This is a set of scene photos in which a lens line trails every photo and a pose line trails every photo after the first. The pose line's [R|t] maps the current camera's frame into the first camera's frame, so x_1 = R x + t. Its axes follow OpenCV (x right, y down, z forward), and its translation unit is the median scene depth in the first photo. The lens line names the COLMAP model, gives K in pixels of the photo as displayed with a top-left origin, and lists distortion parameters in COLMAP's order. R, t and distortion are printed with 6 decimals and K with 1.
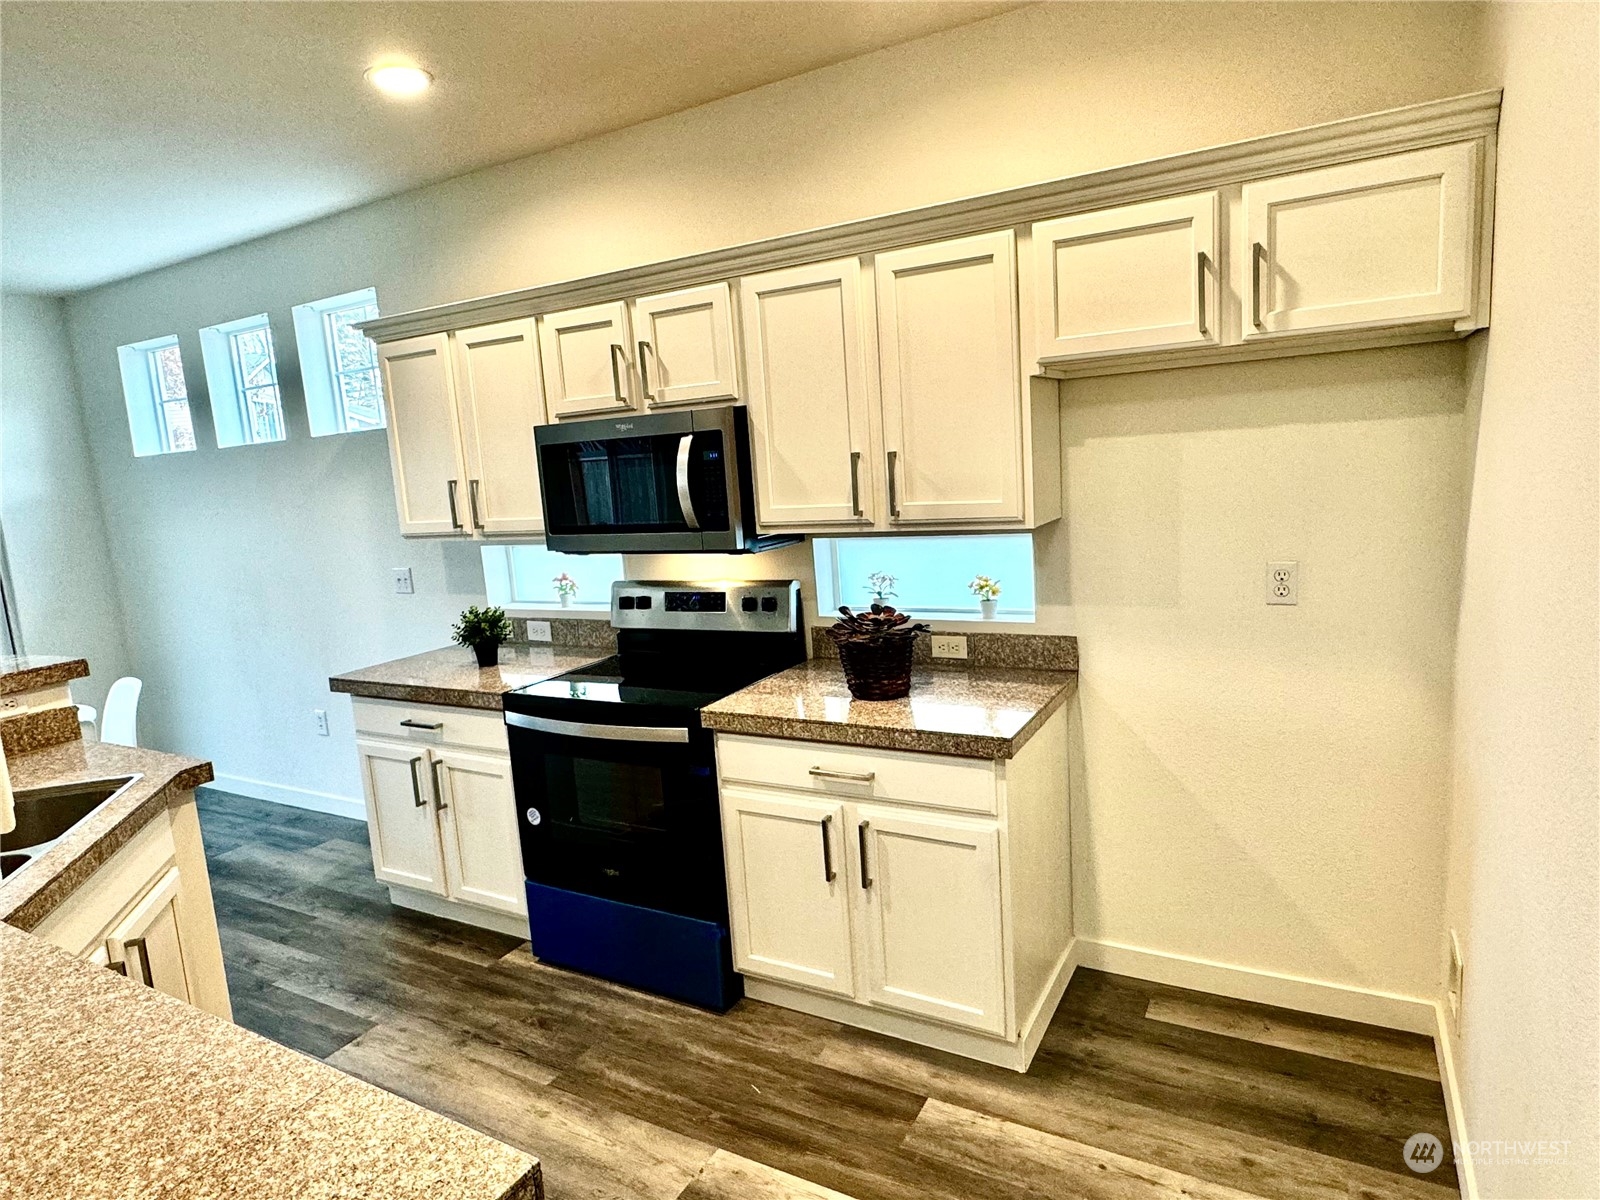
lens RADIAL K [[929.0, 0, 793.6], [0, 929.0, 599.3], [0, 0, 1]] dist [0.000129, 0.000101]
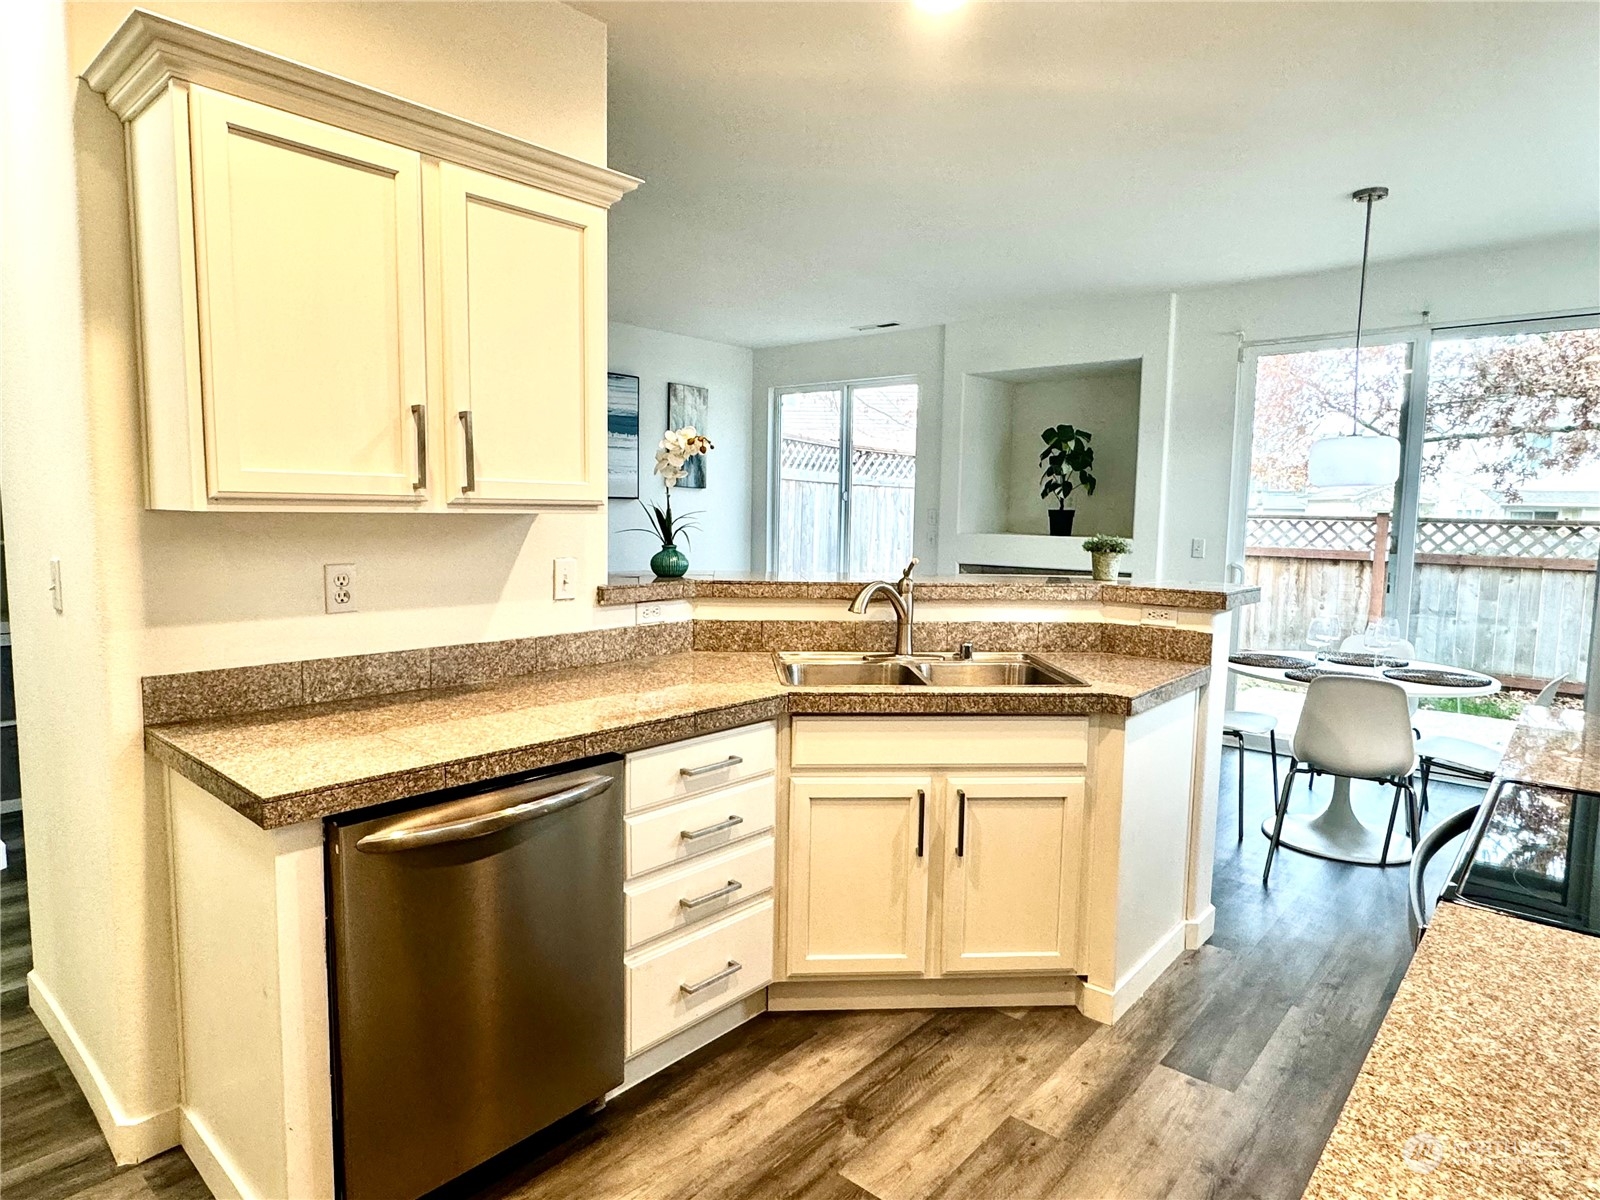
lens RADIAL K [[929.0, 0, 793.6], [0, 929.0, 599.3], [0, 0, 1]] dist [0.000129, 0.000101]
pose [[-0.208845, 0.160542, -0.964681, 0.364080], [-0.142307, 0.970945, 0.192393, -0.063405], [0.967539, 0.177461, -0.179931, 0.742574]]
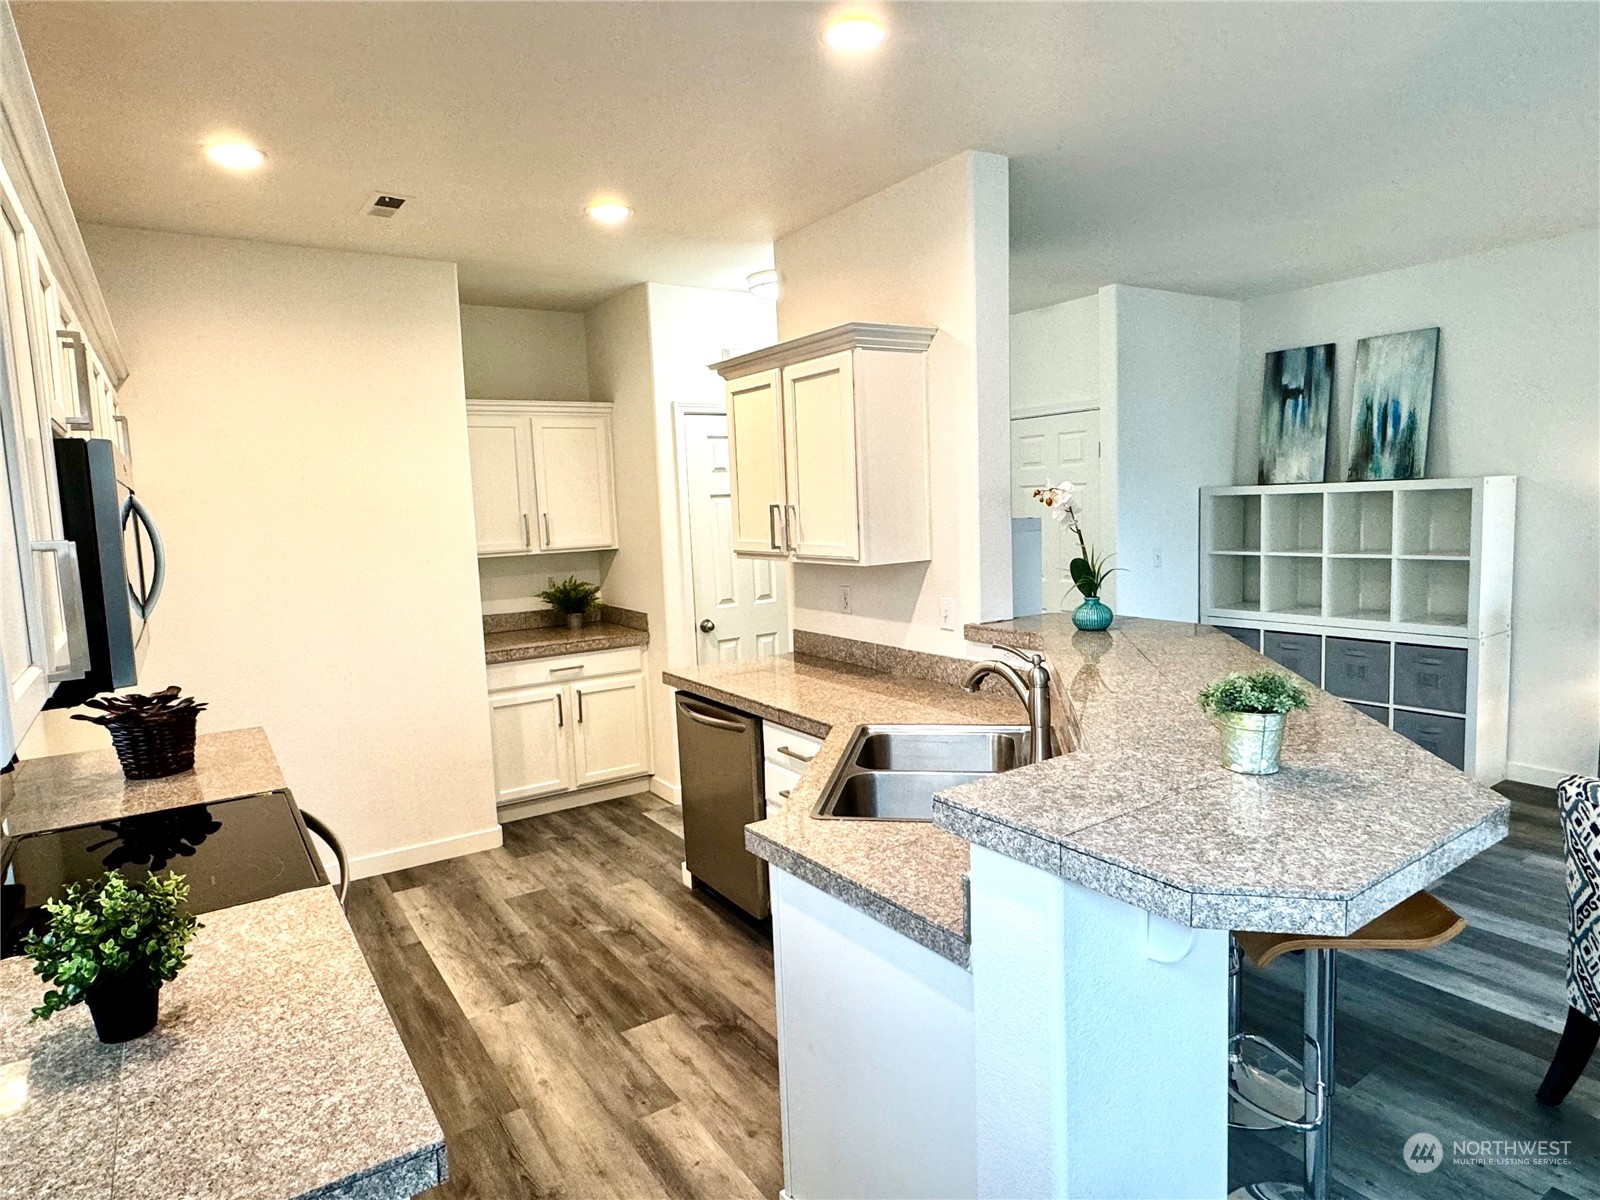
lens RADIAL K [[929.0, 0, 793.6], [0, 929.0, 599.3], [0, 0, 1]] dist [0.000129, 0.000101]
pose [[-0.885738, 0.052490, 0.461209, -0.967459], [0.162098, 0.966011, 0.201363, -0.165699], [-0.434963, 0.253116, -0.864141, 1.509232]]
